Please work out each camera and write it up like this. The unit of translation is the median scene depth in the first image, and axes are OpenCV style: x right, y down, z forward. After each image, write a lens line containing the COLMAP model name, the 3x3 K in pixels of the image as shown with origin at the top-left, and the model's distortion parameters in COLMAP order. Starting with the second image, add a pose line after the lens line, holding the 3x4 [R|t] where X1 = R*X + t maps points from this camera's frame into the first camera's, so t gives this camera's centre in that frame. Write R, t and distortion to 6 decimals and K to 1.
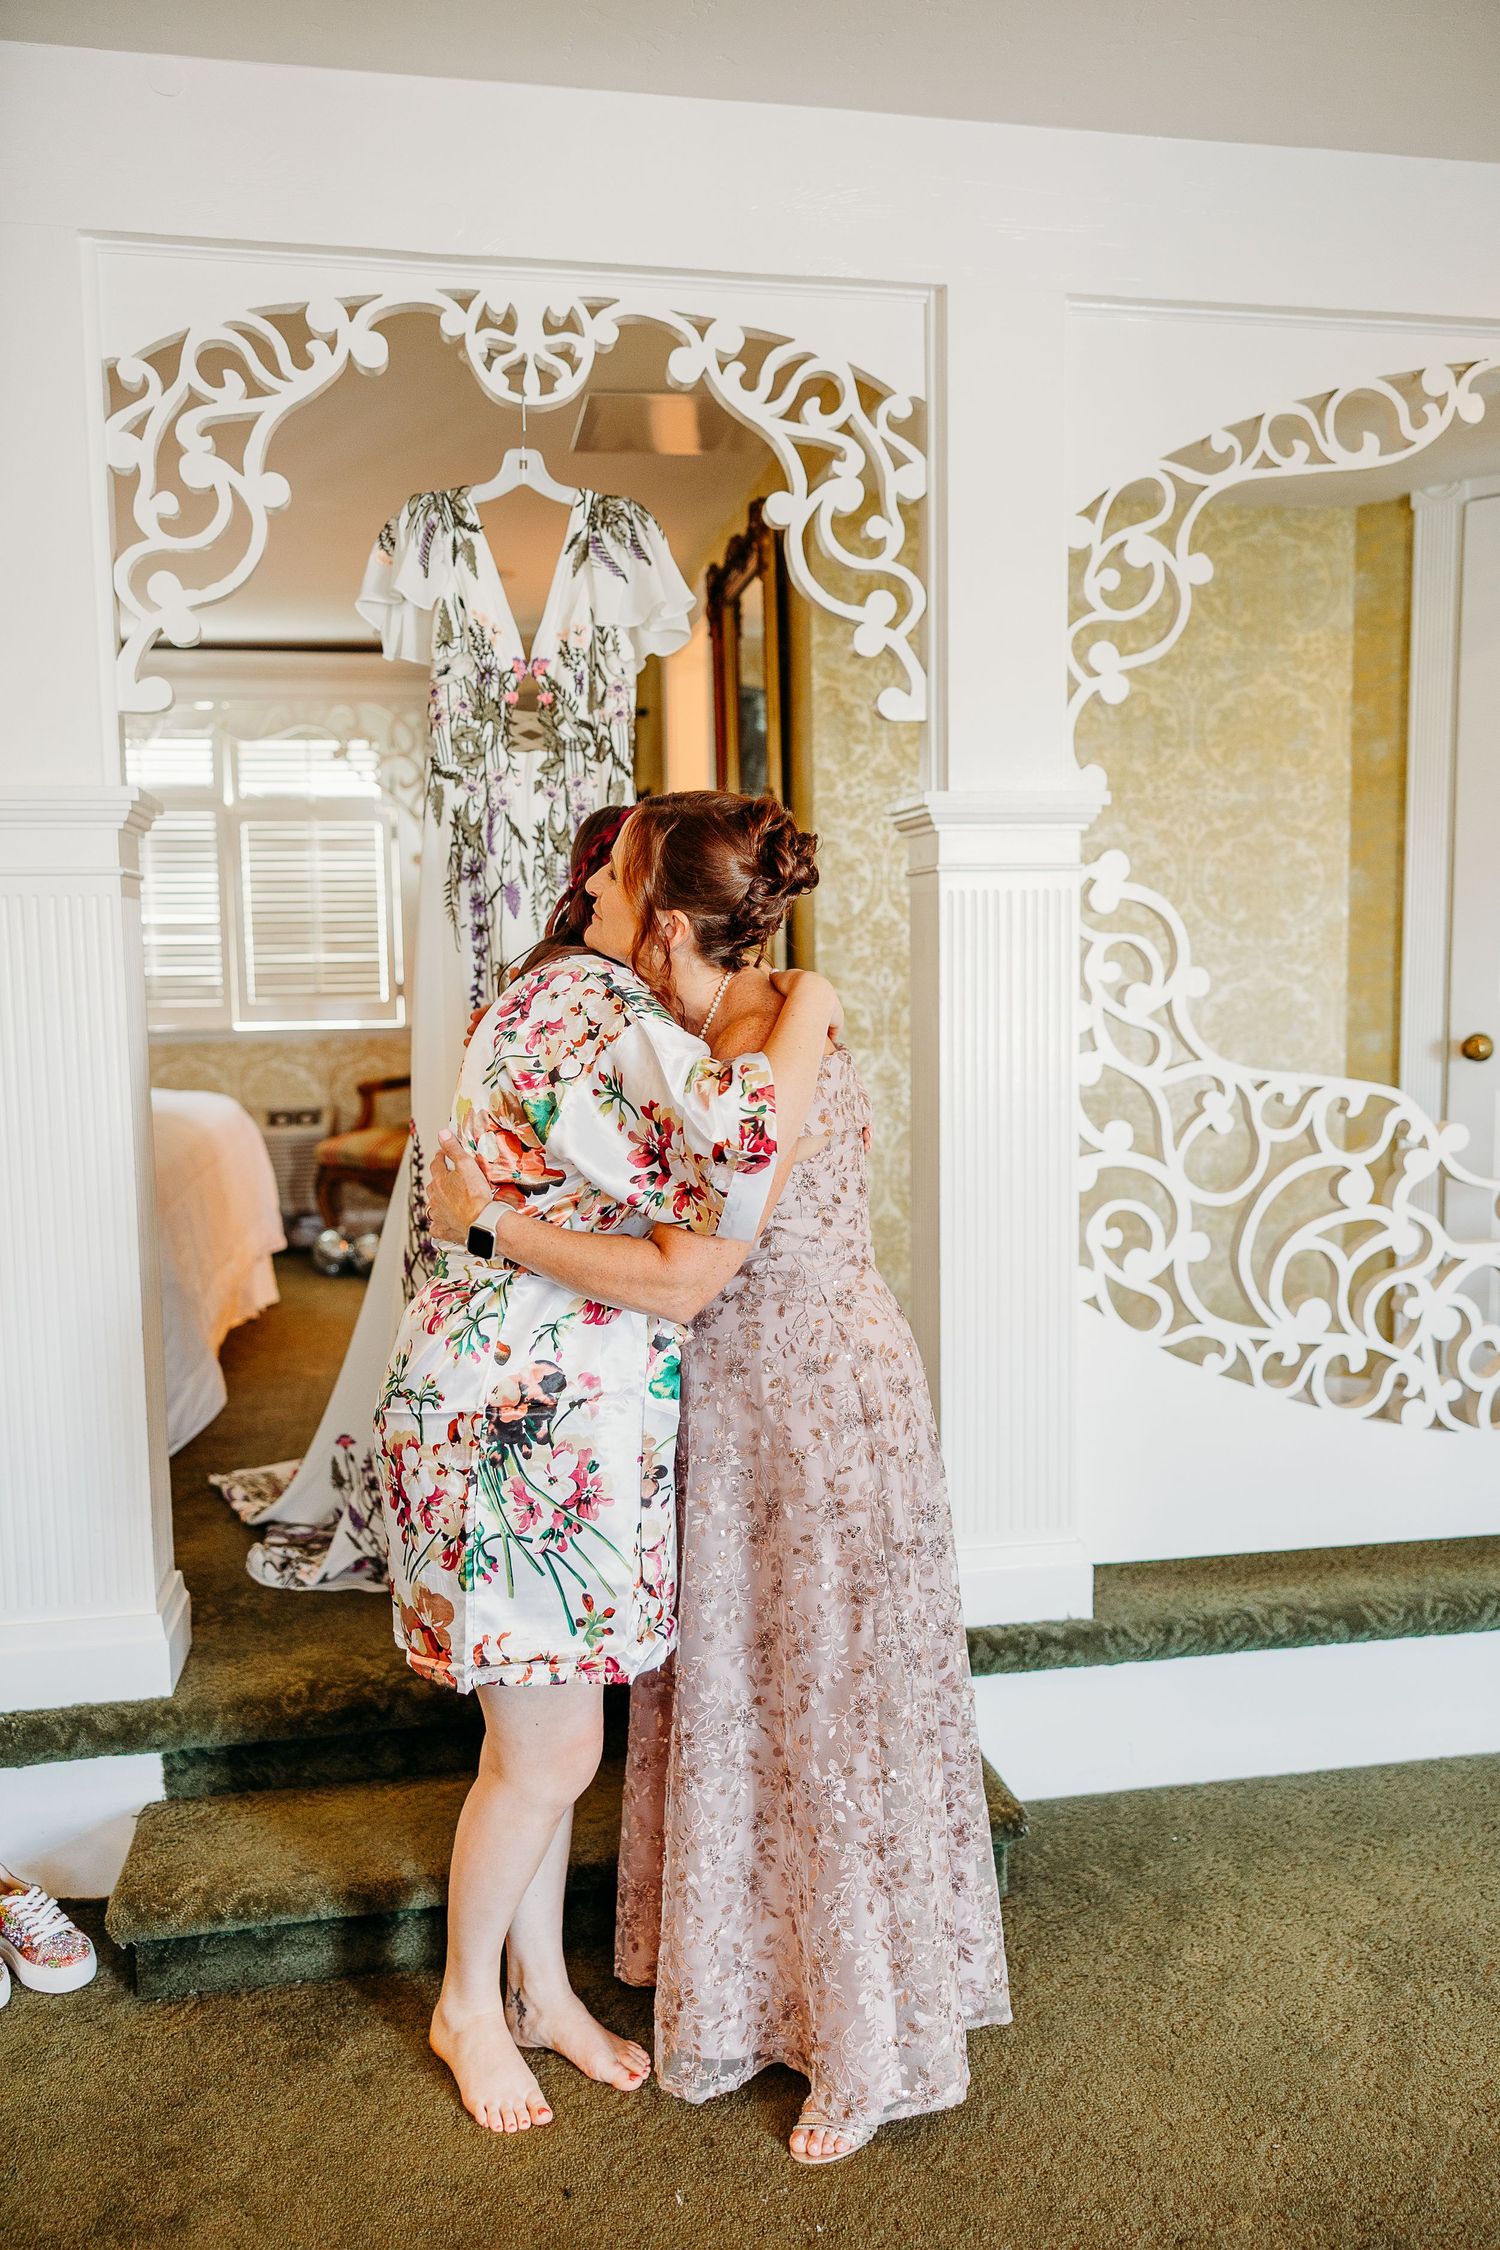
lens RADIAL K [[1873.4, 0, 750.0], [0, 1873.4, 1125.0], [0, 0, 1]] dist [0.031598, 0.001003]
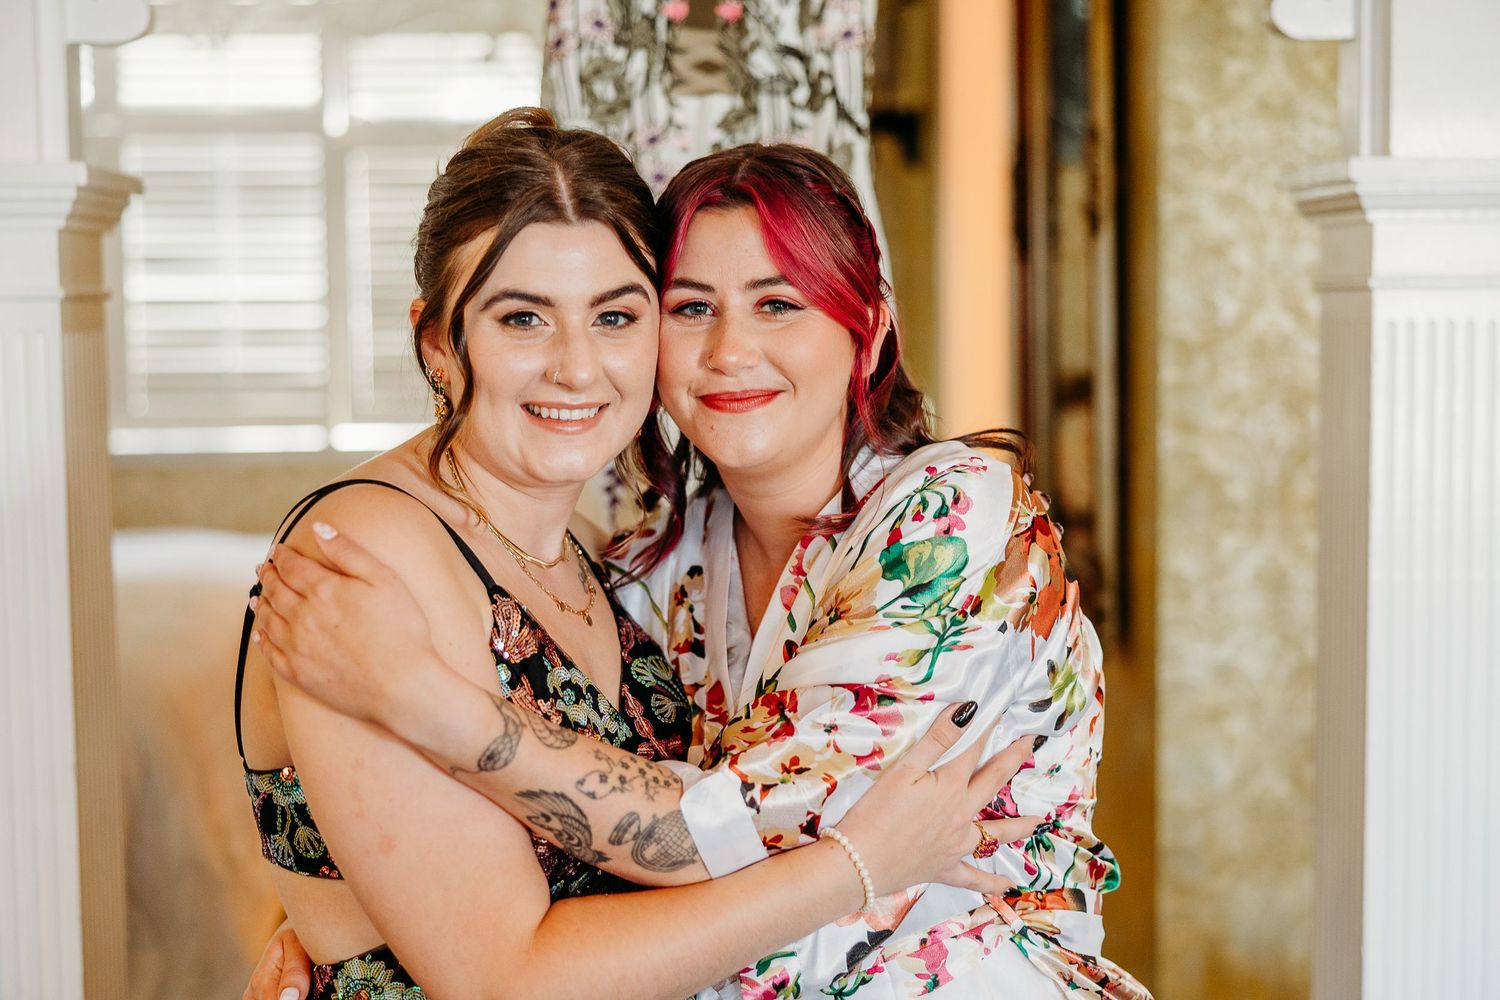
lens RADIAL K [[2470.5, 0, 750.0], [0, 2470.5, 500.0], [0, 0, 1]] dist [0.012987, 0.008724]
pose [[0.991849, 0.013950, -0.126651, 0.003891], [-0.014780, 0.999875, -0.005619, -0.059743], [0.126557, 0.007445, 0.991931, 0.185867]]
